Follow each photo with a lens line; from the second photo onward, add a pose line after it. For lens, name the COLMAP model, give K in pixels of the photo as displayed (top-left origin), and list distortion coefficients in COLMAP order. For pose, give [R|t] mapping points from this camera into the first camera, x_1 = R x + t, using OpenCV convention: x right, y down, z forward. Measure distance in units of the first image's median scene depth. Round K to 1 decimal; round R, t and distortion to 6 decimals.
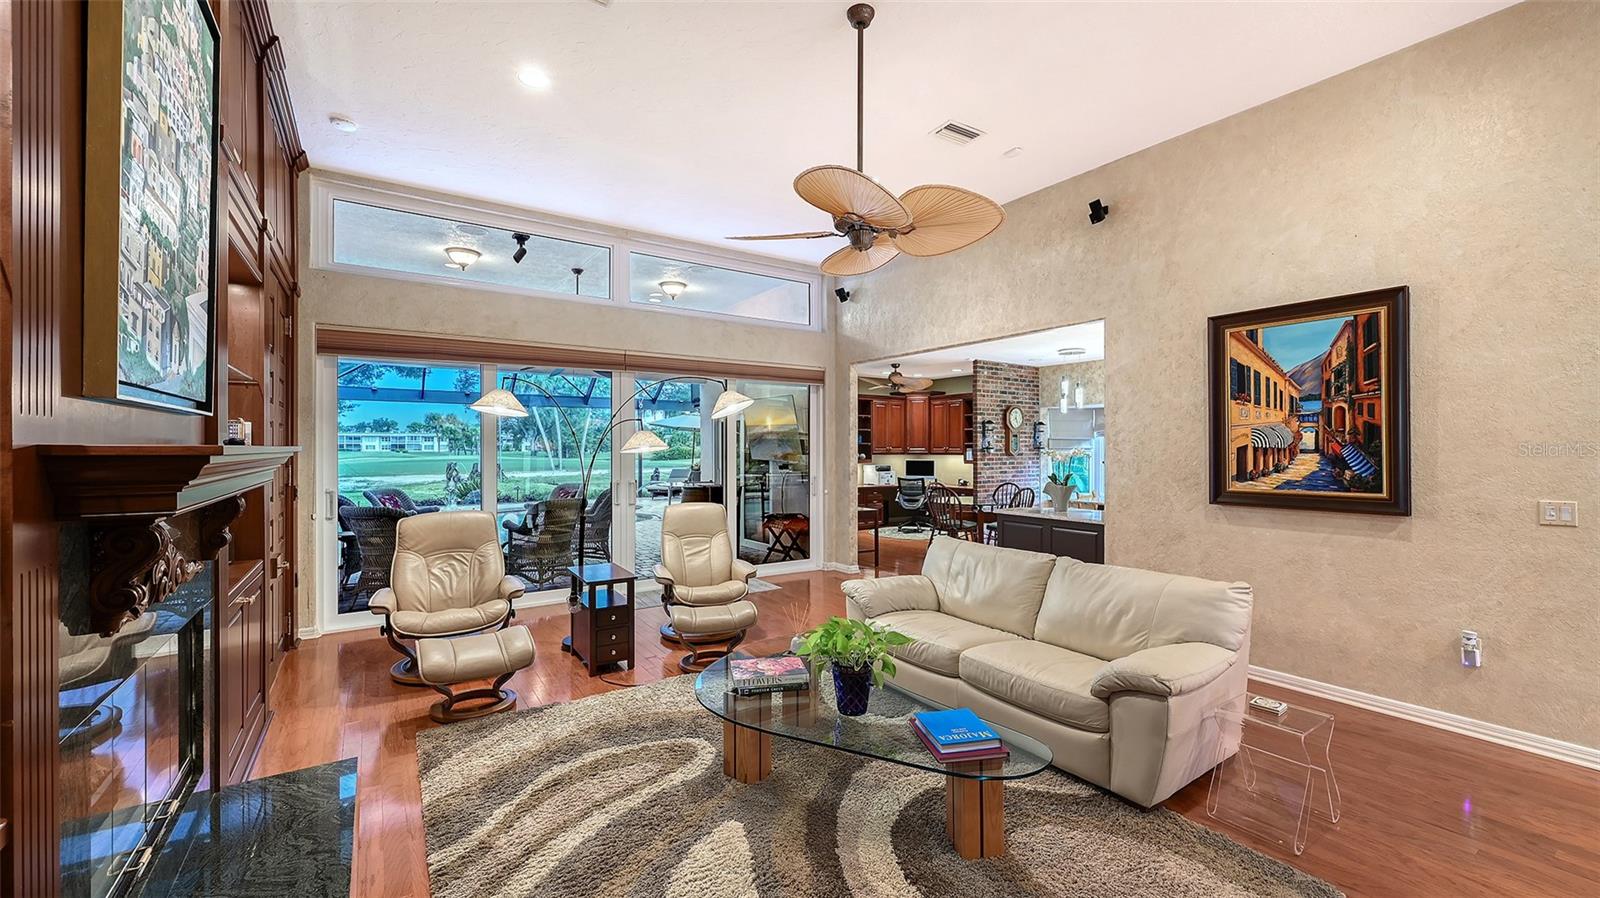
lens RADIAL K [[637.1, 0, 800.0], [0, 637.1, 449.0], [0, 0, 1]] dist [0.000375, 0.000011]
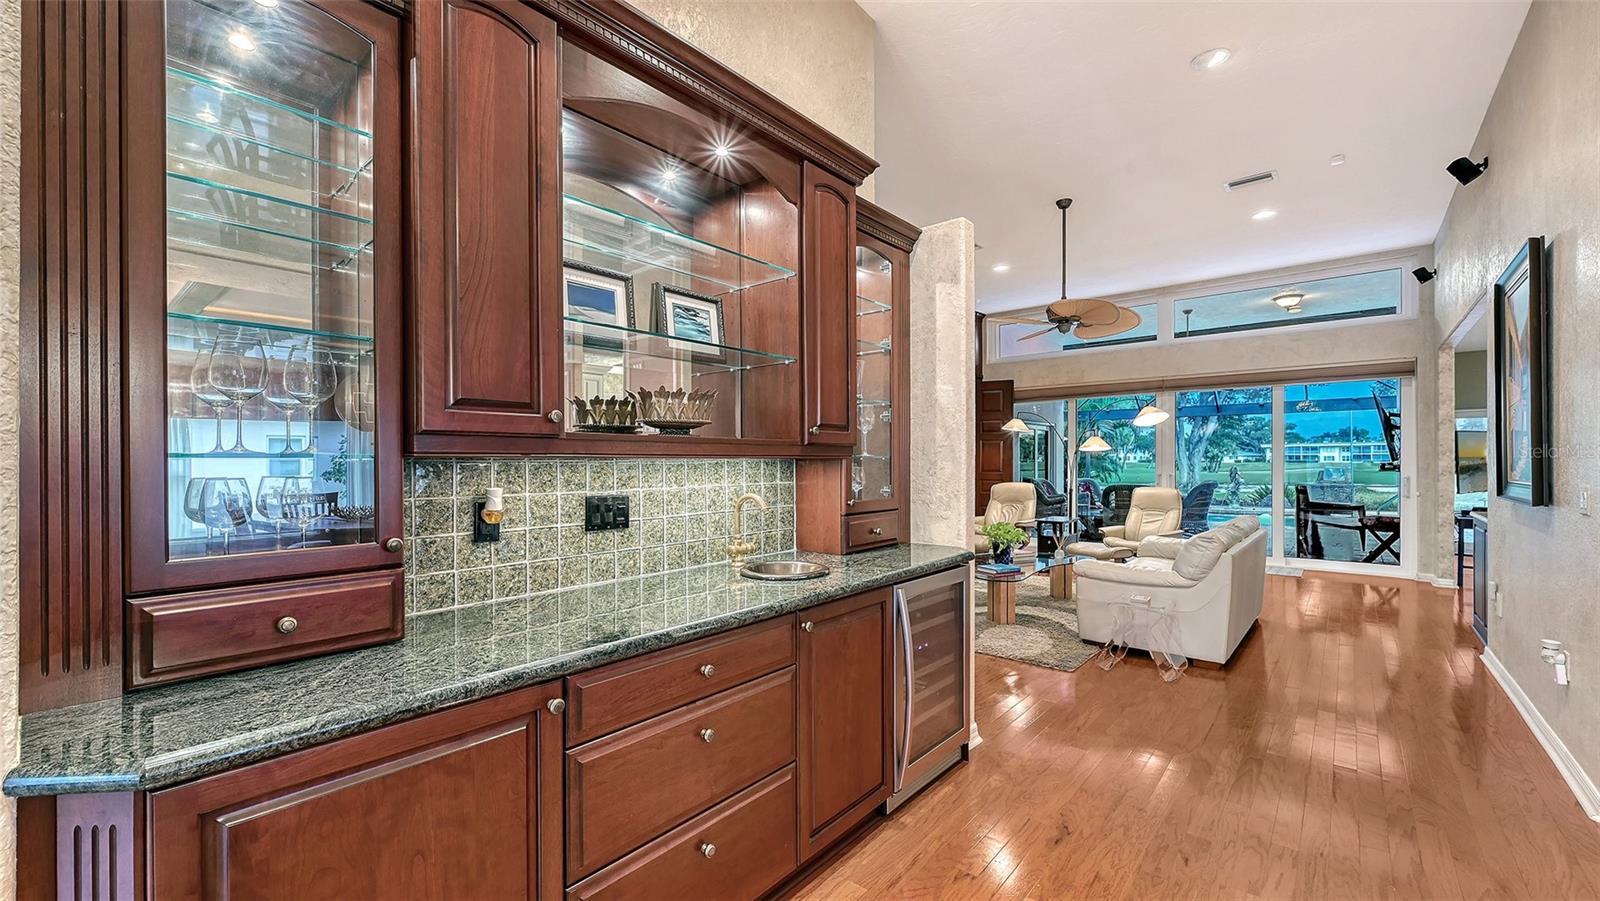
lens RADIAL K [[637.1, 0, 800.0], [0, 637.1, 450.5], [0, 0, 1]] dist [0.000375, 0.000011]
pose [[0.261152, -0.018007, -0.965130, 0.675333], [0.002434, 0.999835, -0.017996, 0.020078], [0.965295, 0.002351, 0.261152, -0.083569]]
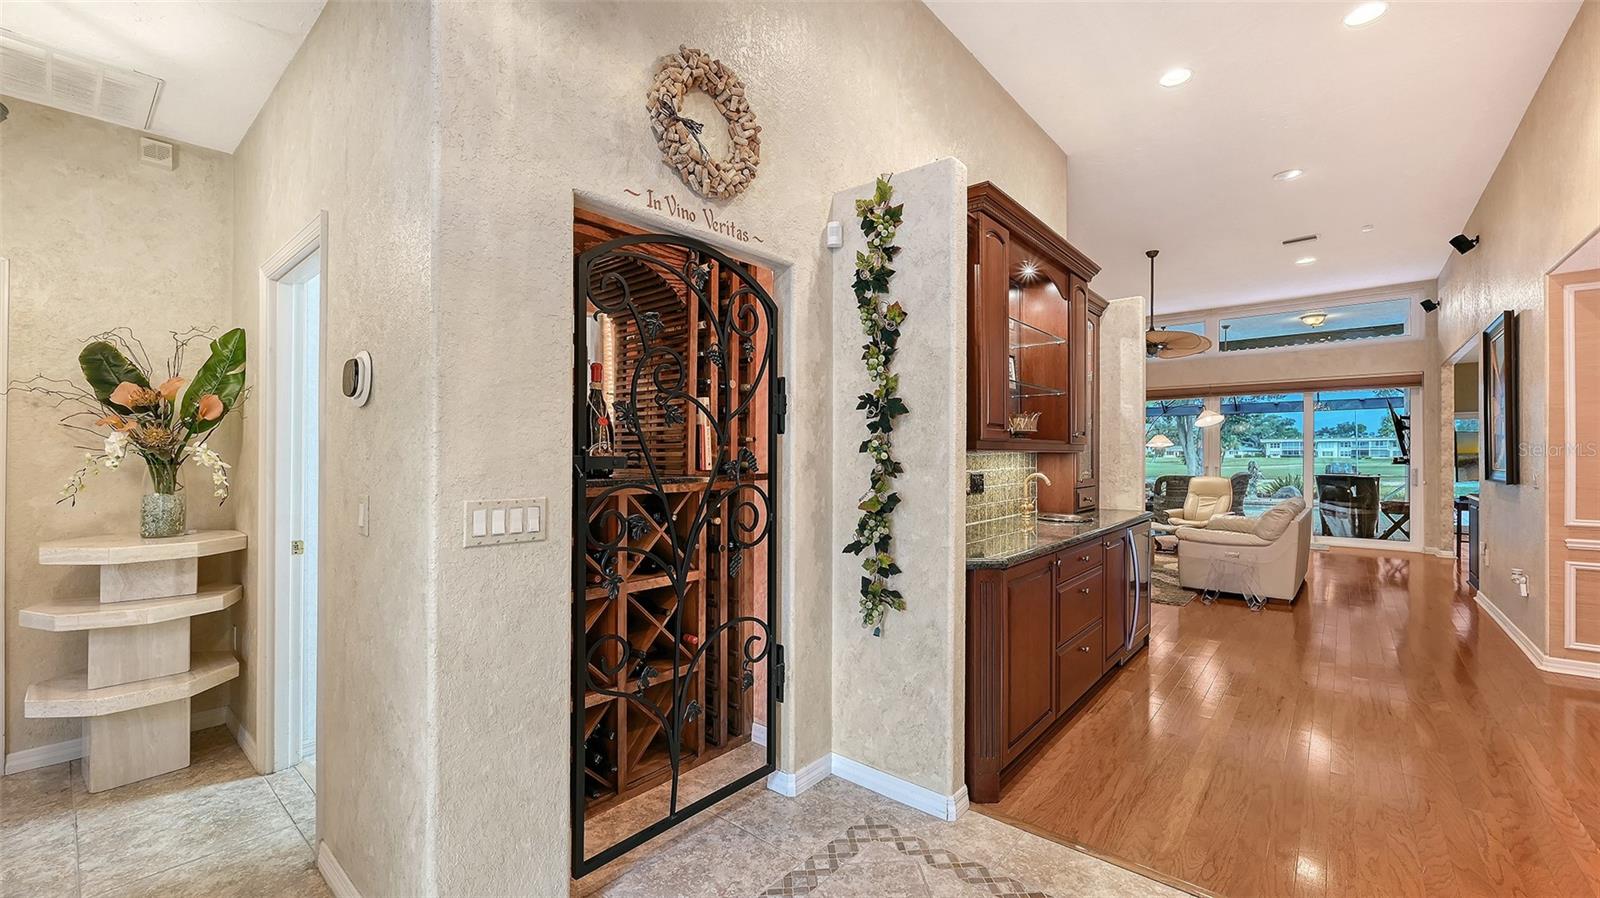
lens RADIAL K [[645.7, 0, 798.1], [0, 645.7, 441.4], [0, 0, 1]] dist [-0.001582, -0.000042]
pose [[0.268015, -0.021284, -0.963180, 0.821281], [-0.000815, 0.999751, -0.022319, 0.021553], [0.963415, 0.006766, 0.267930, -0.353394]]
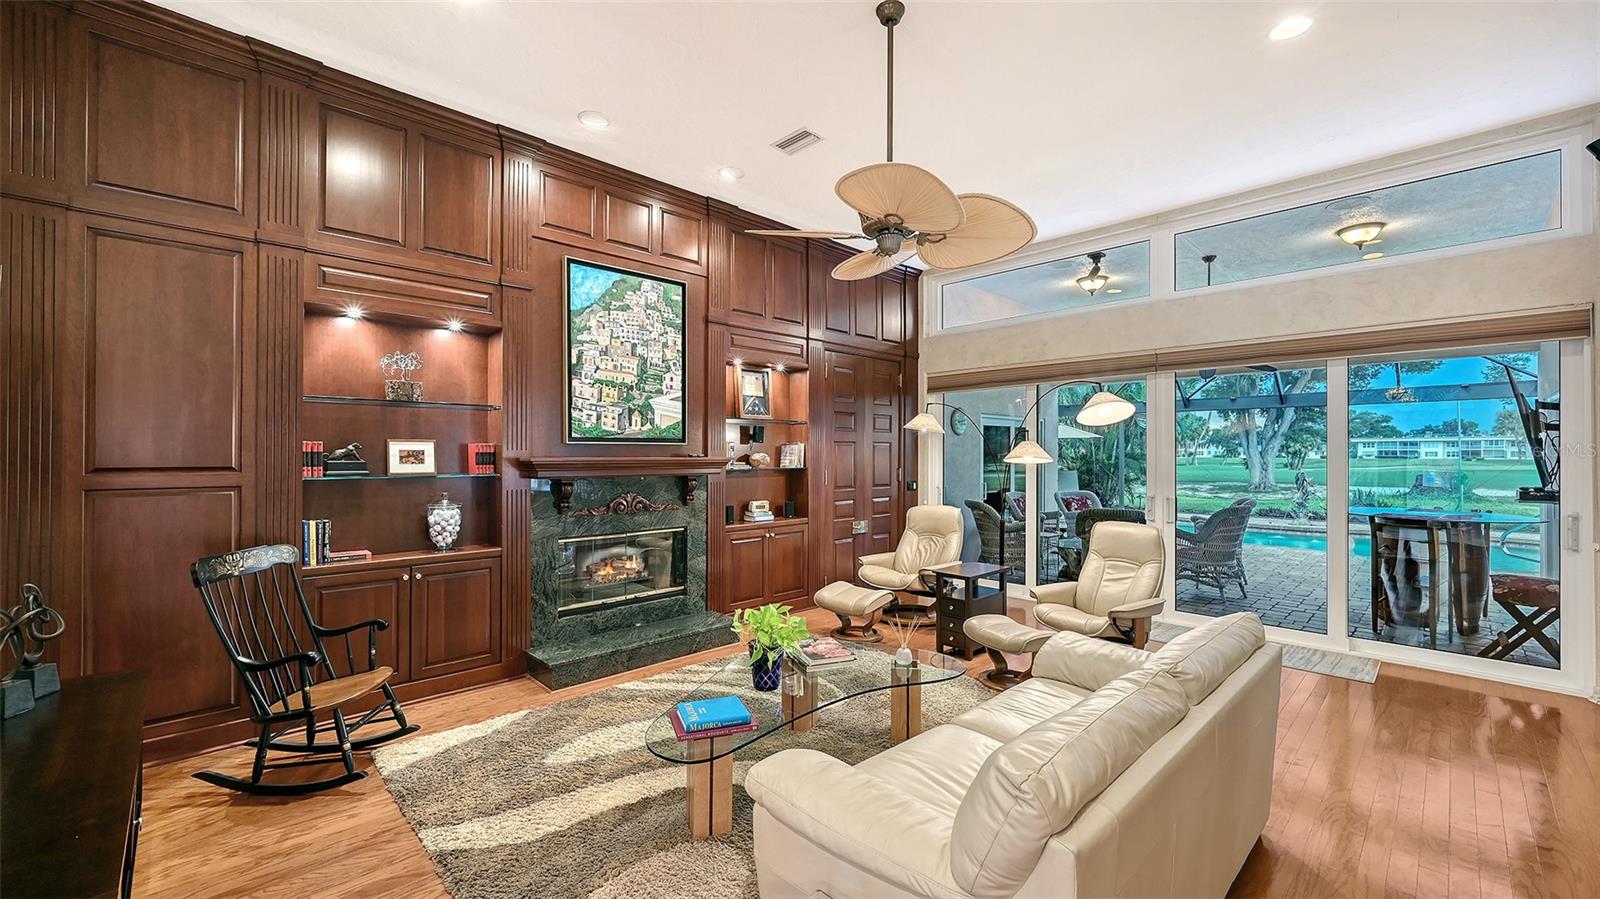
lens RADIAL K [[631.9, 0, 804.5], [0, 631.9, 440.4], [0, 0, 1]] dist [-0.001502, 0.000066]
pose [[0.174214, -0.021442, -0.984474, 0.416234], [-0.002470, 0.999750, -0.022212, -0.004441], [0.984705, 0.006301, 0.174118, 0.290782]]
